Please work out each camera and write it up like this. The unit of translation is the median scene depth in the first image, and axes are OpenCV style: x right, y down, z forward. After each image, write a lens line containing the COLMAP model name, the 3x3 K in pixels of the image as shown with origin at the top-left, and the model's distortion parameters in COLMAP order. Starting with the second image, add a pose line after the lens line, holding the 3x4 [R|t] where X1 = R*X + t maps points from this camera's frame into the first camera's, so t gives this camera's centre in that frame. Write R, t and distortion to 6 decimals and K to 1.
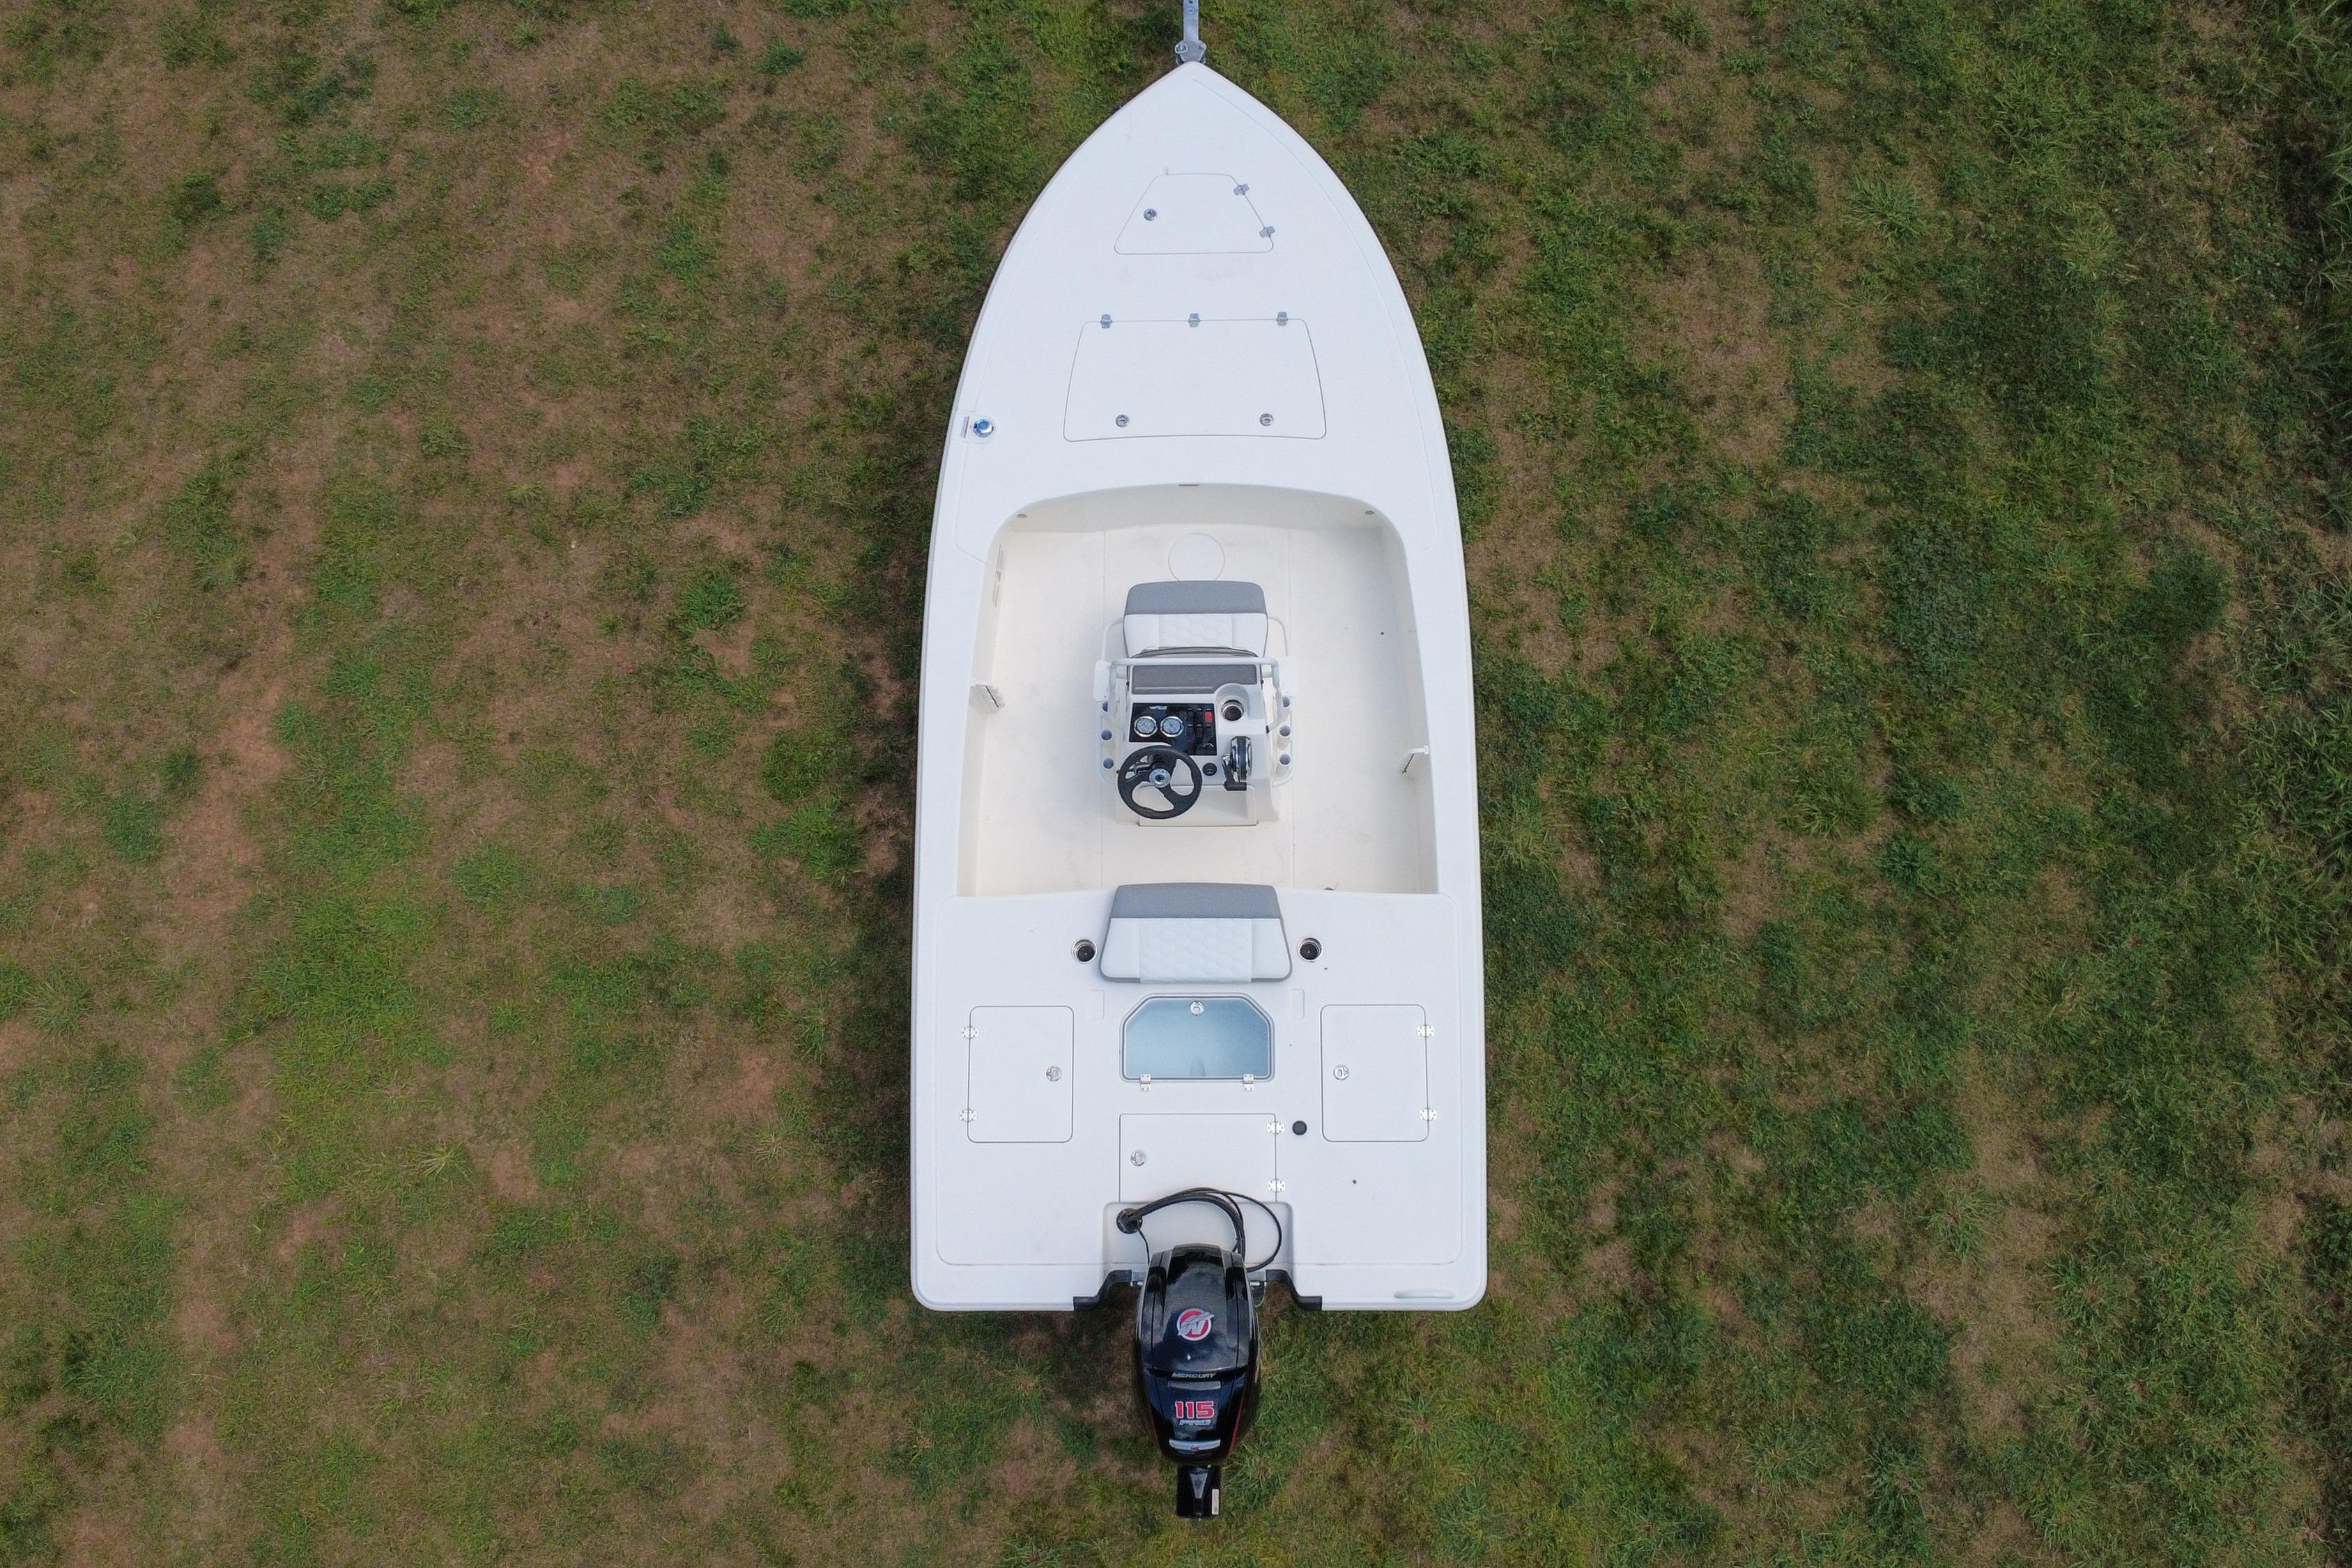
lens RADIAL K [[2037.0, 0, 1173.4], [0, 2037.0, 786.1], [0, 0, 1]] dist [0.005059, -0.020756]
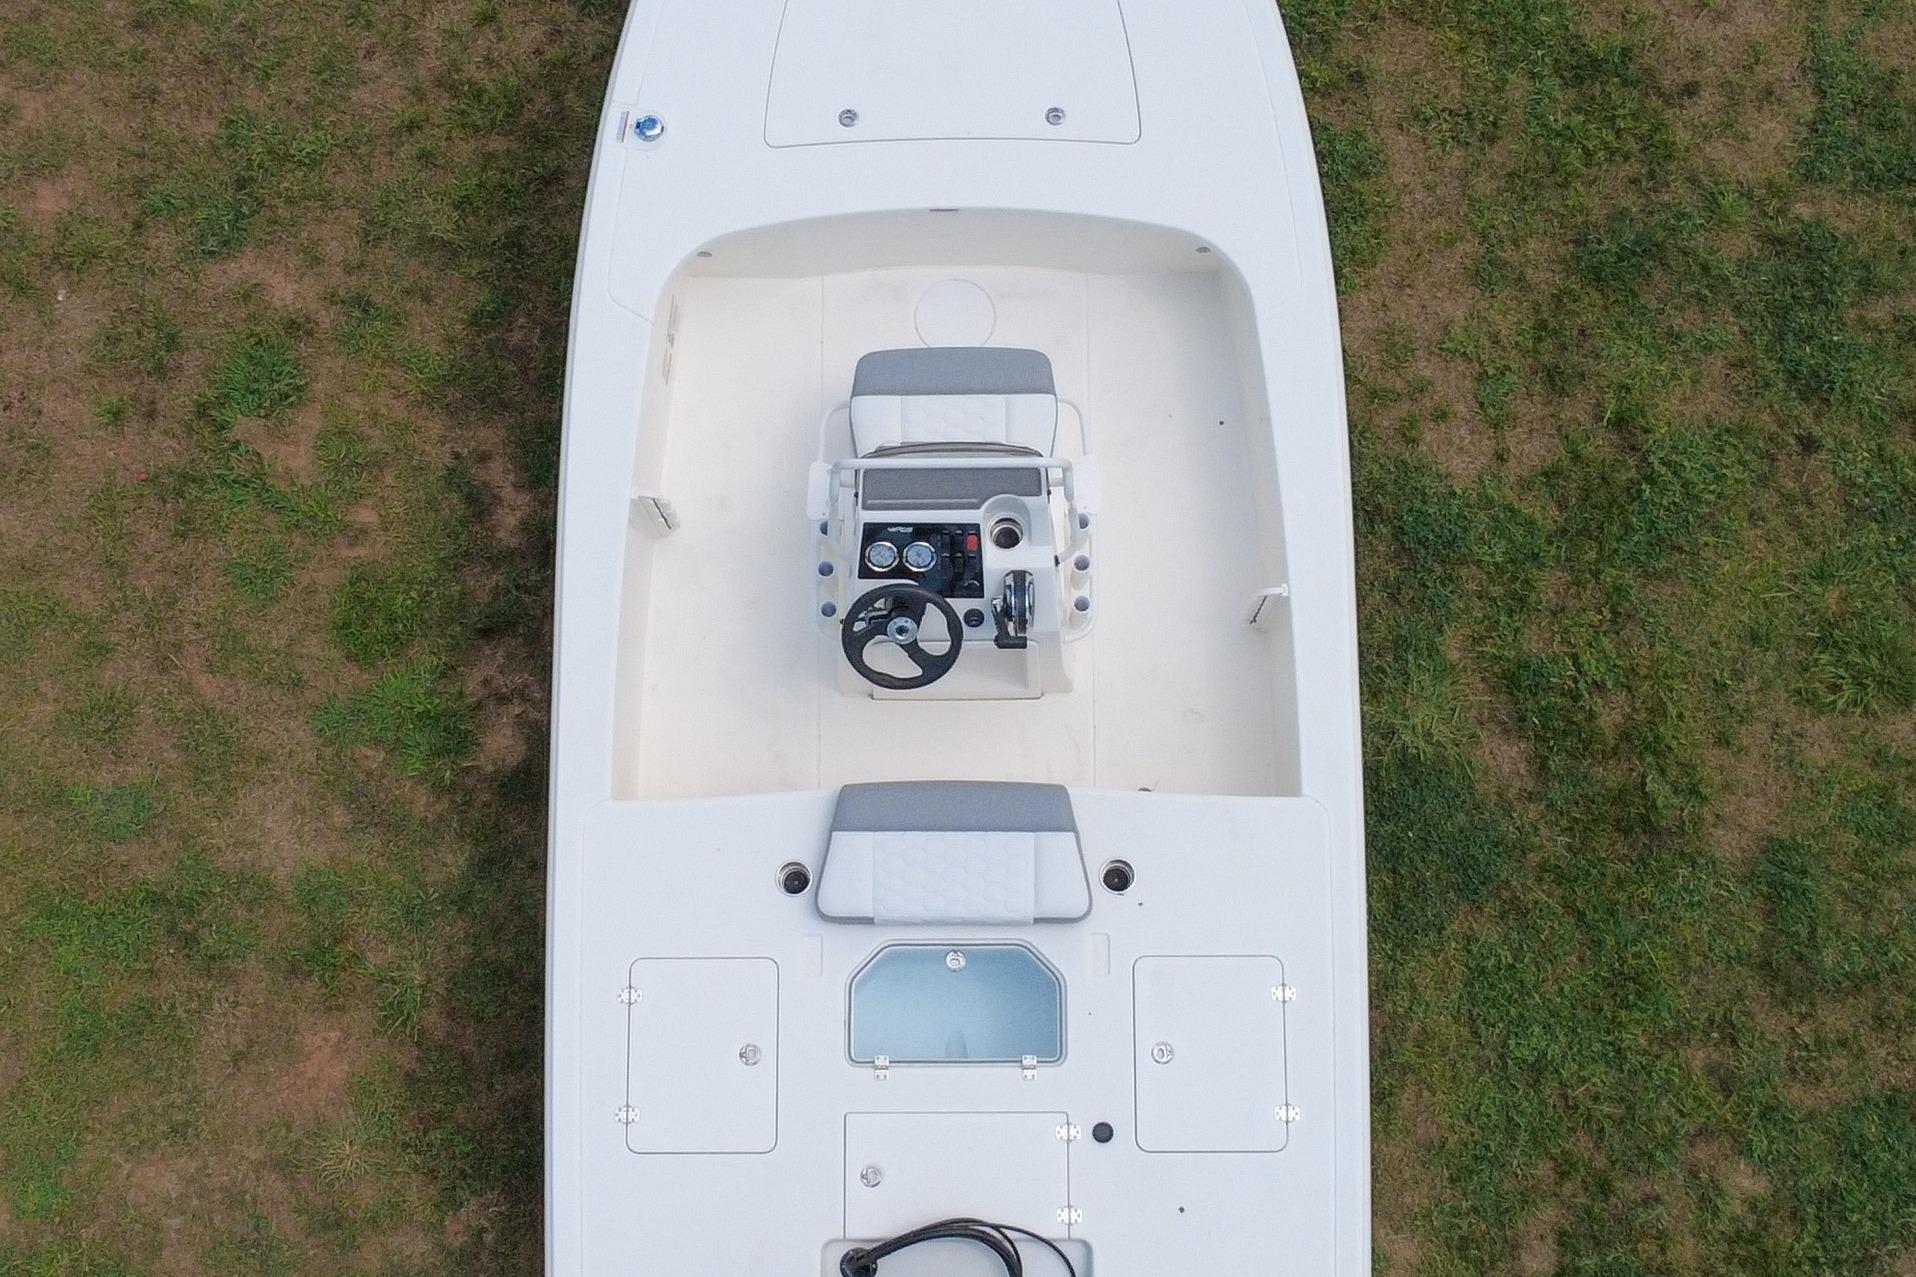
lens RADIAL K [[2905.9, 0, 922.6], [0, 2905.9, 640.9], [0, 0, 1]] dist [0.007564, -0.010305]
pose [[1.000000, -0.000001, 0.000219, 0.000079], [0.000001, 1.000000, -0.000477, 0.000069], [-0.000219, 0.000477, 1.000000, 0.005653]]
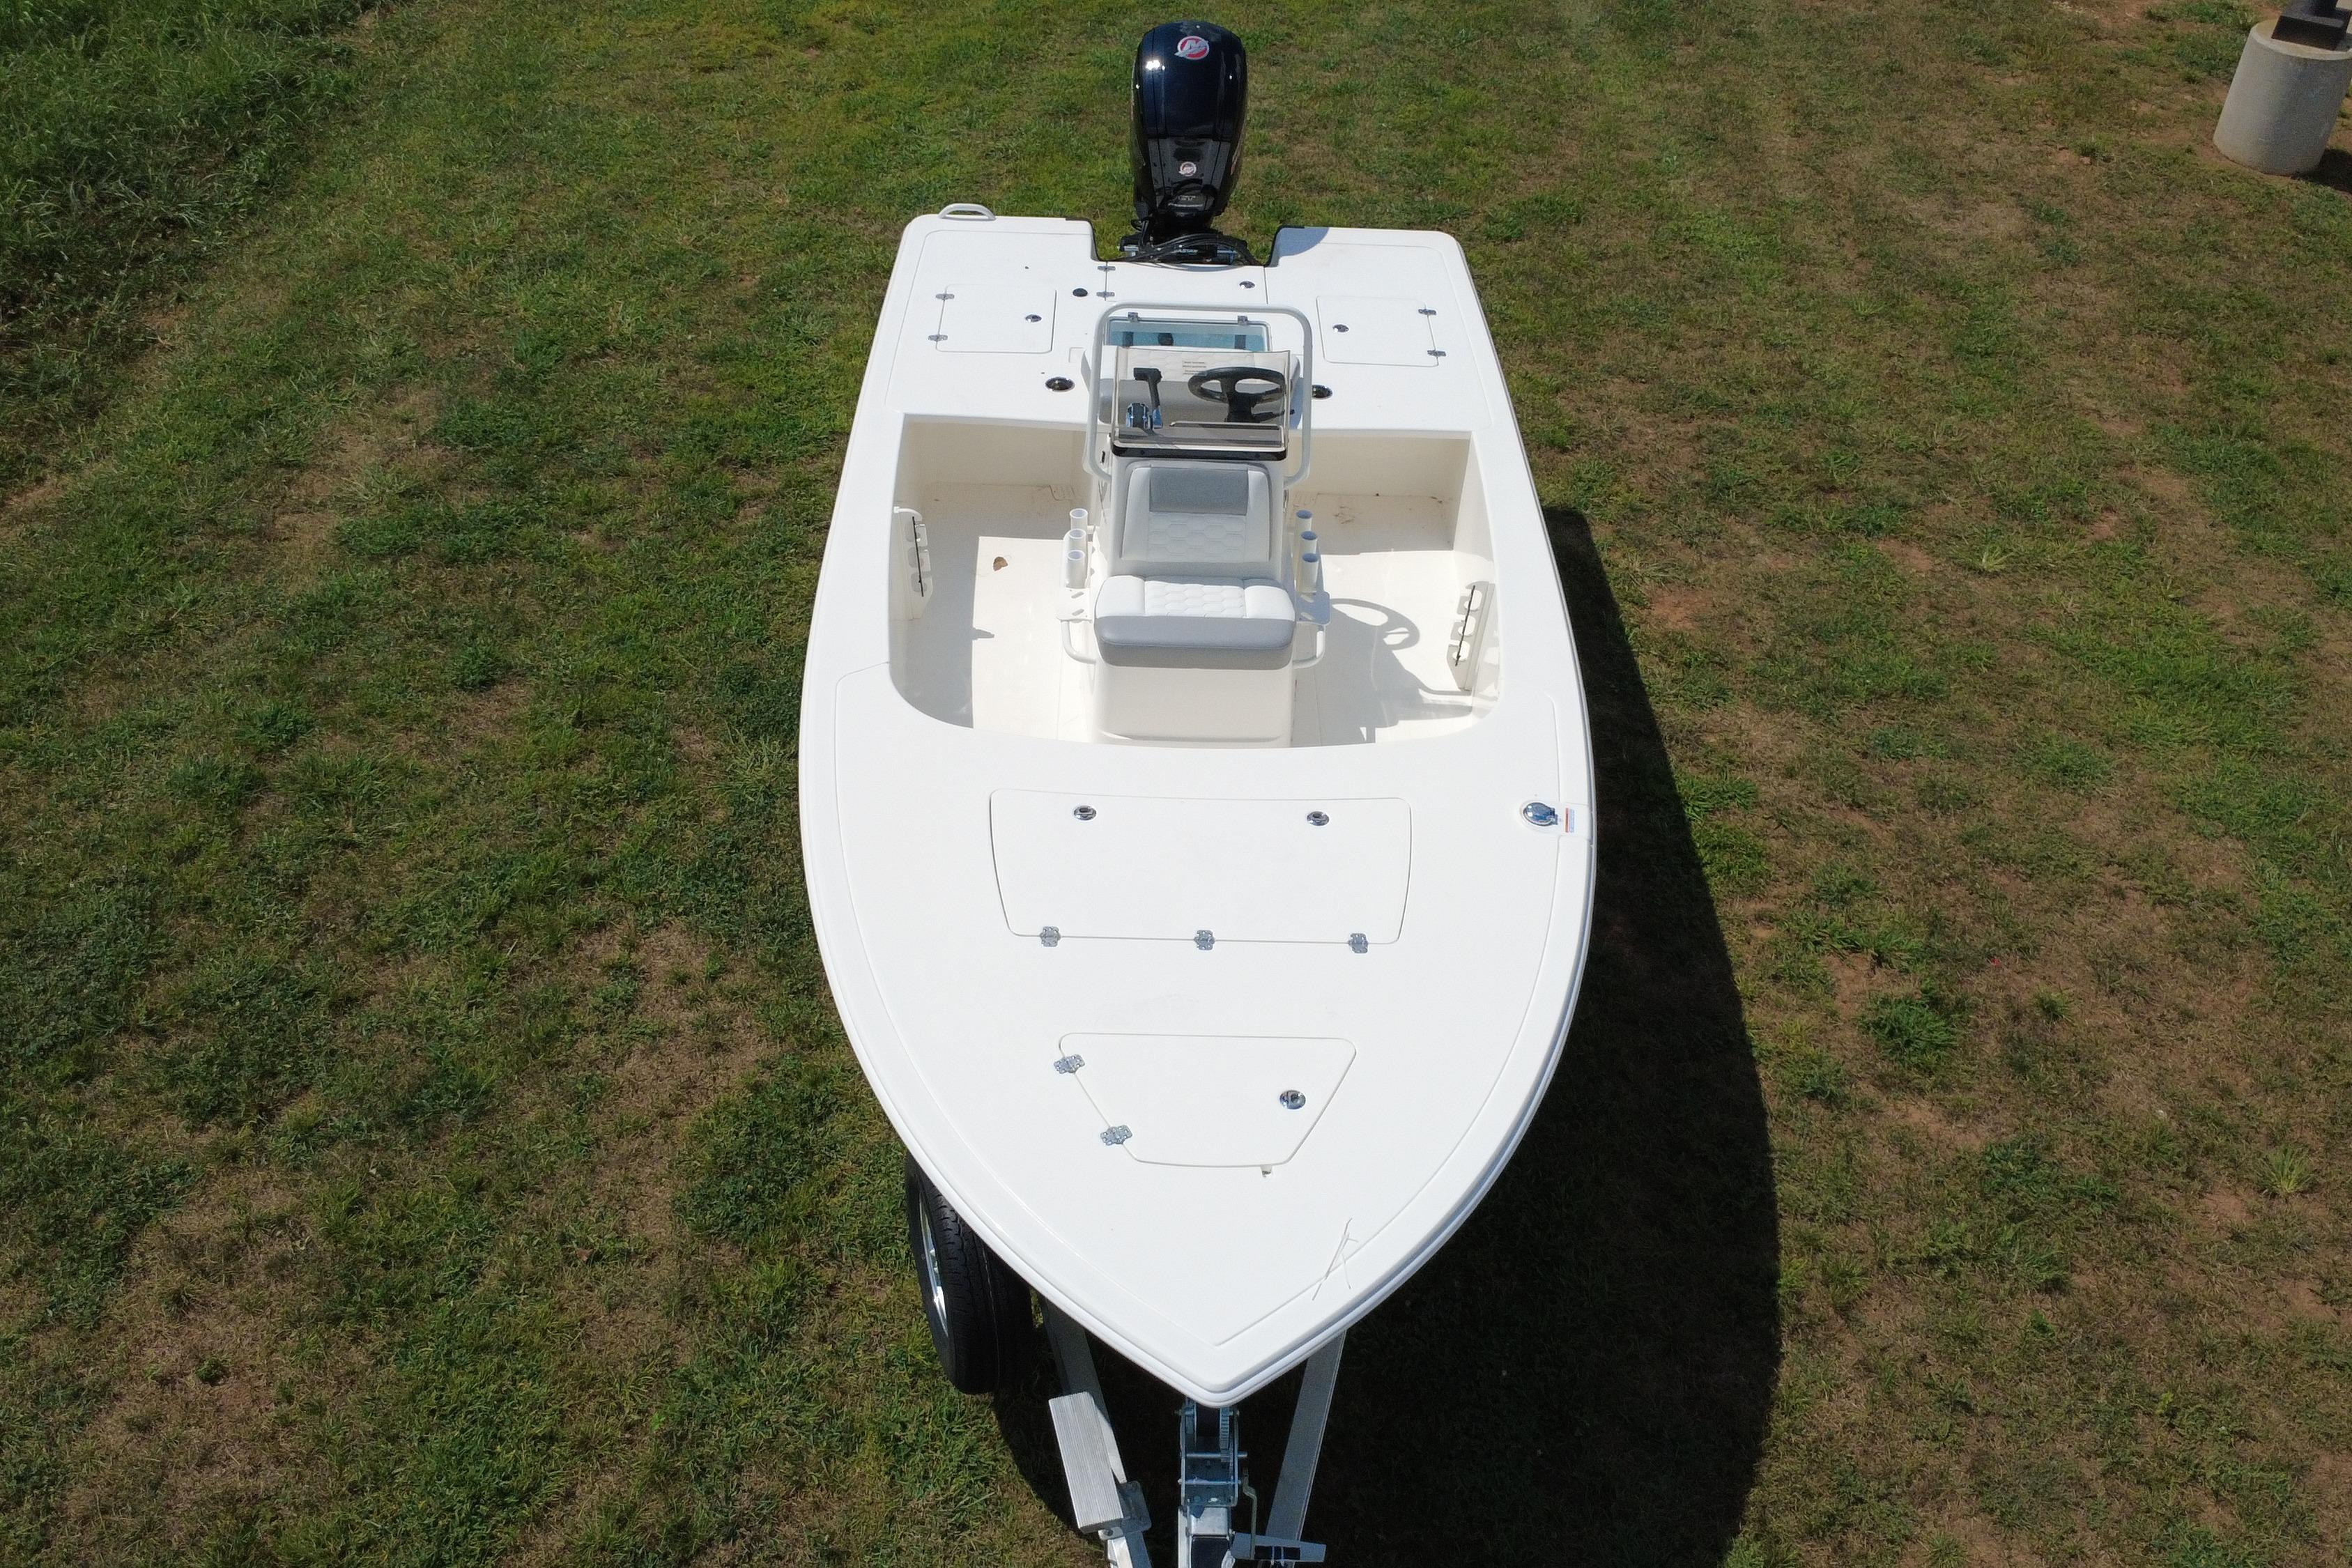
lens RADIAL K [[2037.0, 0, 1173.4], [0, 2037.0, 786.1], [0, 0, 1]] dist [0.005059, -0.020756]
pose [[-0.999877, -0.006787, -0.014112, 0.025060], [-0.009701, -0.438924, 0.898472, -0.658789], [-0.012292, 0.898498, 0.438804, 0.648746]]
